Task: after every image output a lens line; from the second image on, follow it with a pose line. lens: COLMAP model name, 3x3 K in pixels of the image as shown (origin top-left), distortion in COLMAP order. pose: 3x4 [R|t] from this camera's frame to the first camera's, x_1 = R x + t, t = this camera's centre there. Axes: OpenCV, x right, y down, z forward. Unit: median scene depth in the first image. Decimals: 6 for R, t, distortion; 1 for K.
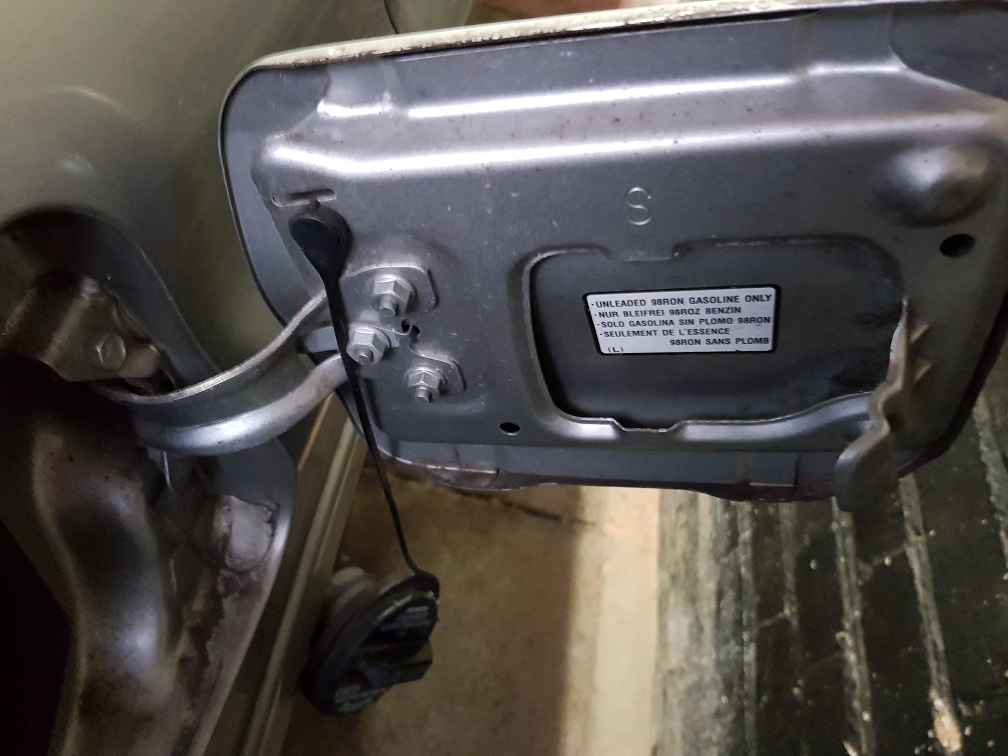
lens RADIAL K [[778.9, 0, 507.1], [0, 778.9, 313.8], [0, 0, 1]] dist [0.045805, -0.099751]
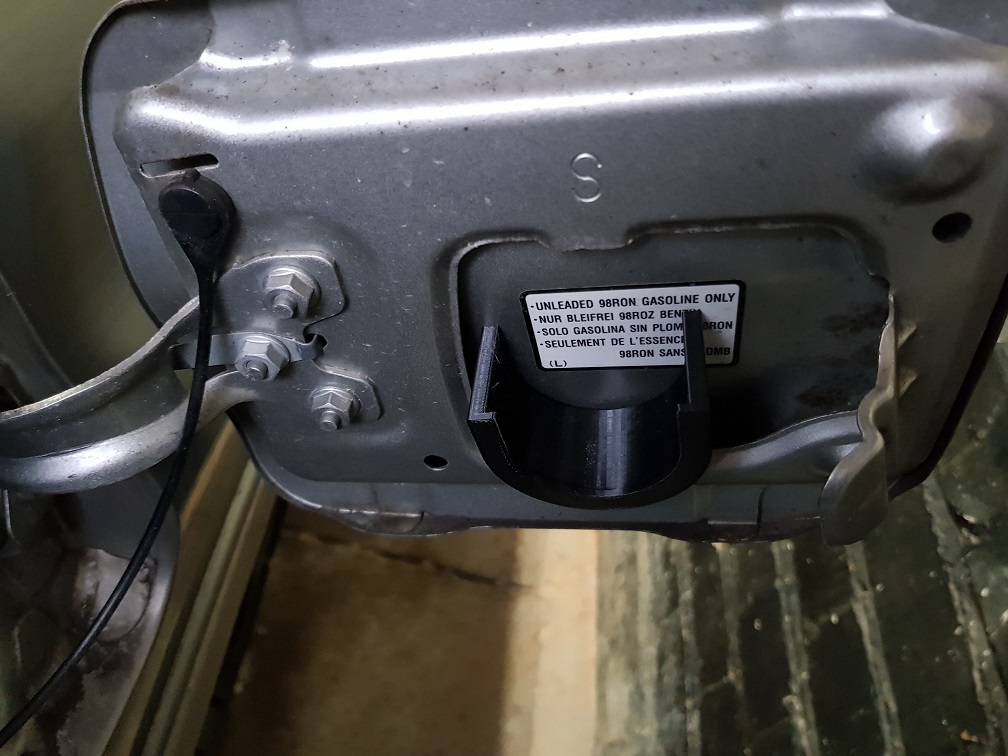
lens RADIAL K [[778.9, 0, 507.1], [0, 778.9, 313.8], [0, 0, 1]] dist [0.045805, -0.099751]
pose [[0.996684, 0.008321, 0.080946, 0.013232], [-0.002001, 0.996964, -0.077839, 0.055303], [-0.081348, 0.077419, 0.993674, 0.141539]]
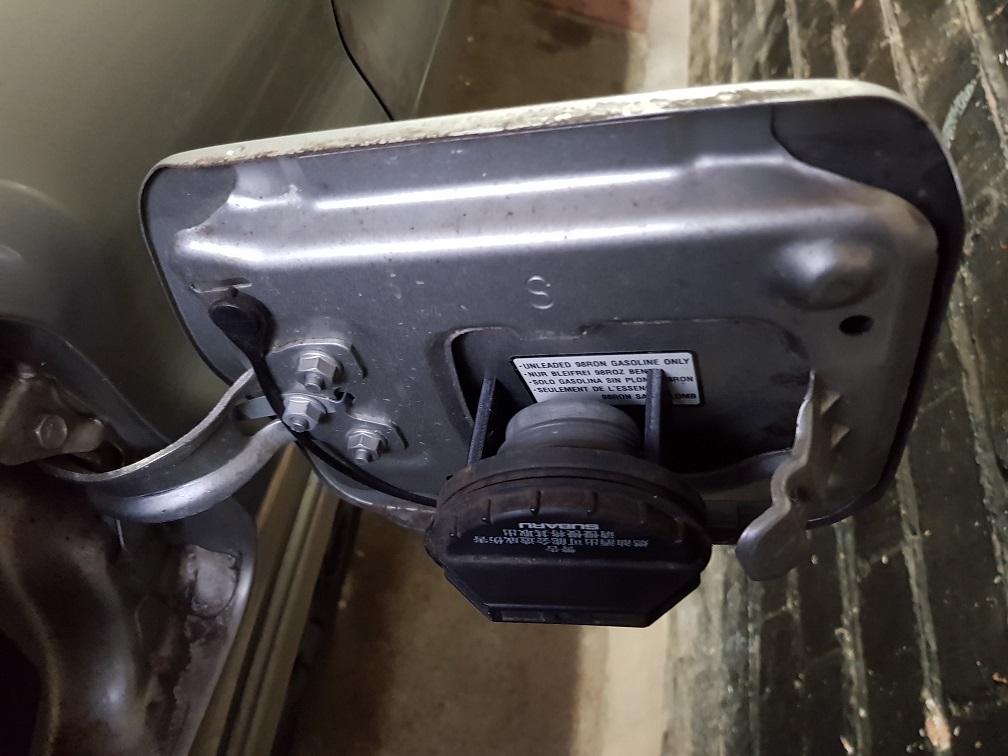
lens RADIAL K [[771.7, 0, 504.0], [0, 771.7, 330.2], [0, 0, 1]] dist [0.071422, -0.134135]
pose [[0.999085, -0.025316, -0.034472, 0.118375], [0.026784, 0.998725, 0.042792, -0.101322], [0.033345, -0.043676, 0.998489, -0.007506]]
